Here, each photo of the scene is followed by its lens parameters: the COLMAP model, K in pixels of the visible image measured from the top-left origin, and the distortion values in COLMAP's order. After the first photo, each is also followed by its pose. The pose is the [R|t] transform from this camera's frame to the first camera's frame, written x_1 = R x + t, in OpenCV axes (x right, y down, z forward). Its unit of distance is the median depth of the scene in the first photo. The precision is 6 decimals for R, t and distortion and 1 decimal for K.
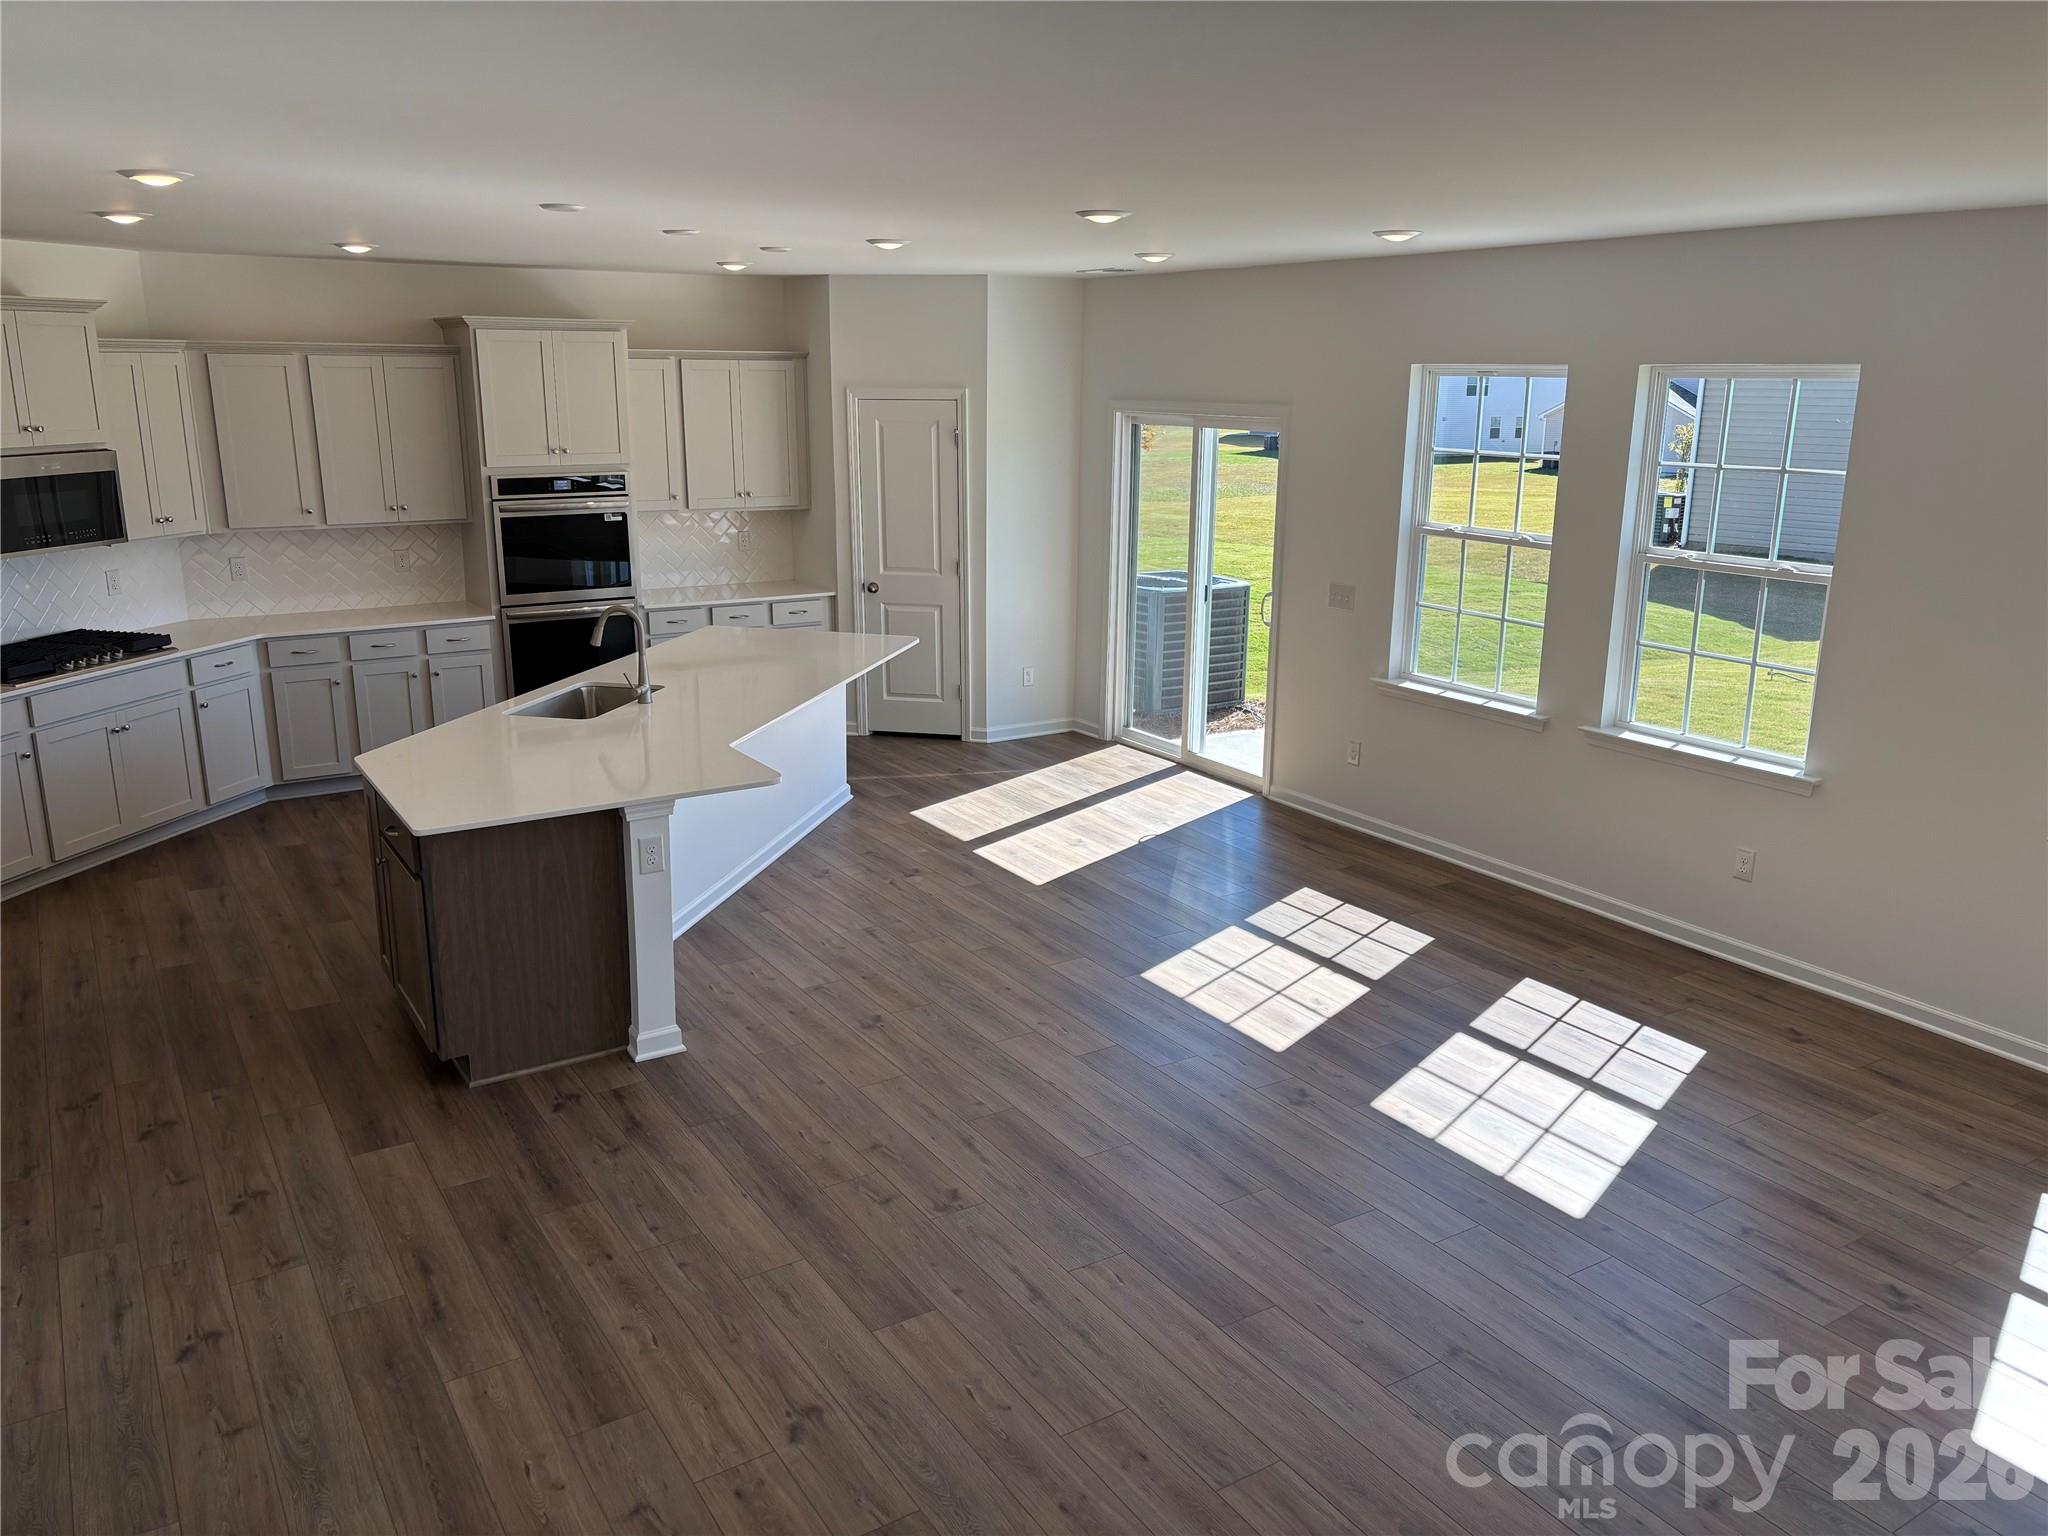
lens RADIAL K [[1552.4, 0, 1025.7], [0, 1552.4, 770.5], [0, 0, 1]] dist [0.069221, 0.001369]
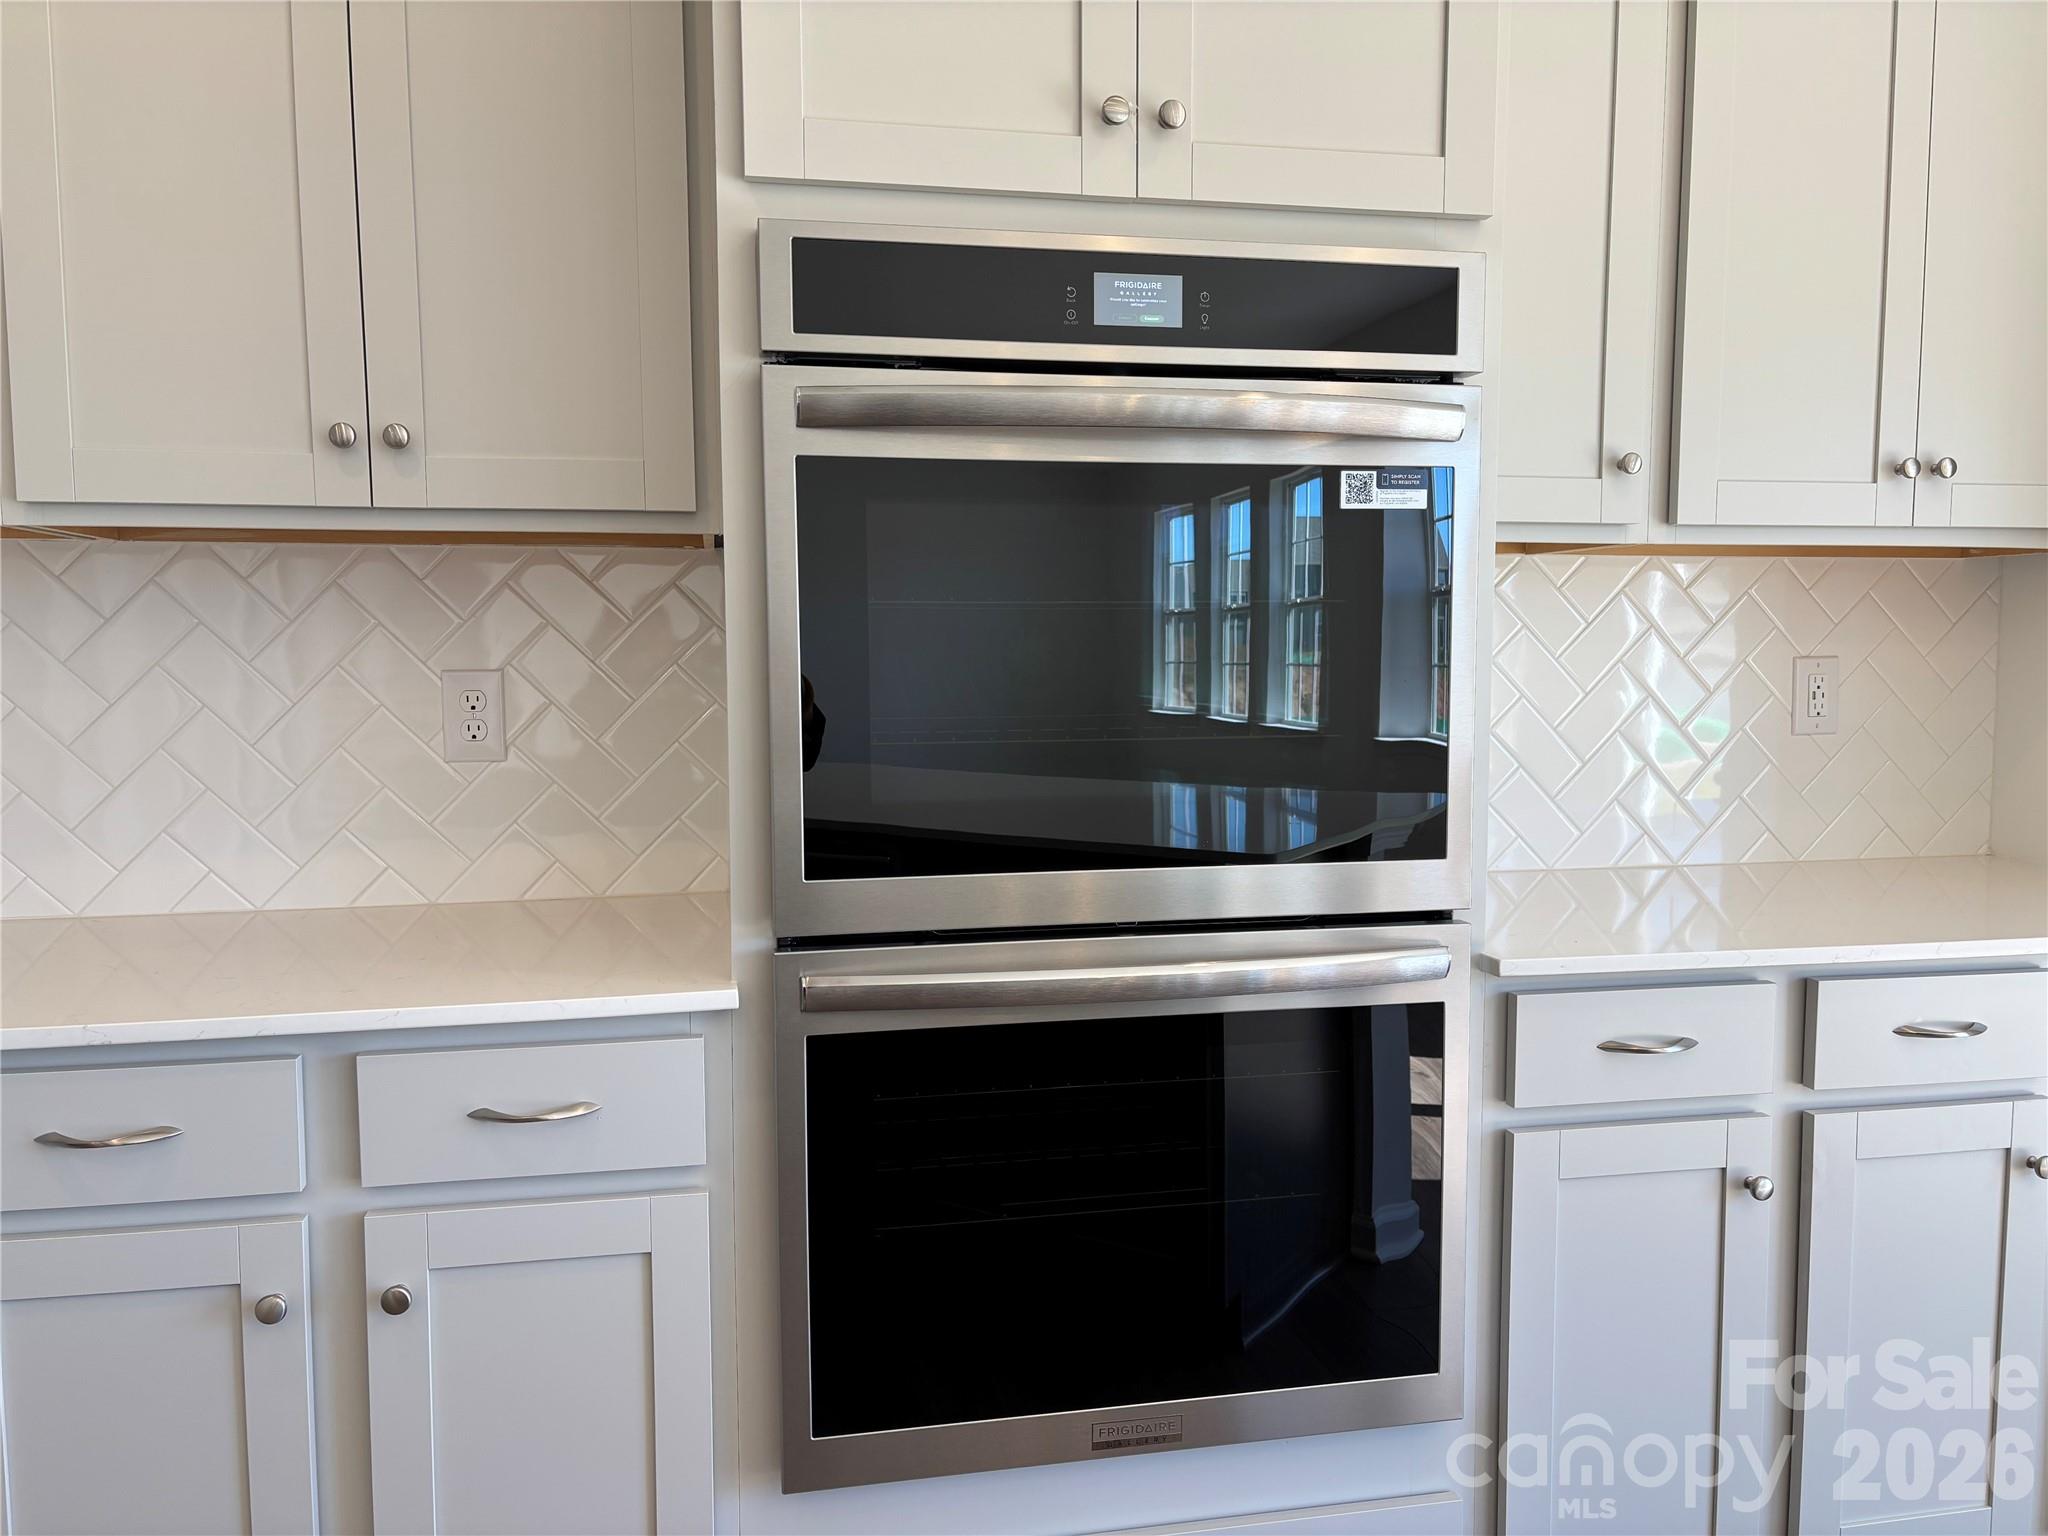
lens RADIAL K [[1552.4, 0, 1027.3], [0, 1552.4, 765.0], [0, 0, 1]] dist [0.069221, 0.001369]
pose [[0.928956, 0.022302, -0.369518, -0.240501], [-0.083126, 0.985259, -0.149512, -0.100481], [0.360736, 0.169607, 0.917117, 0.841629]]
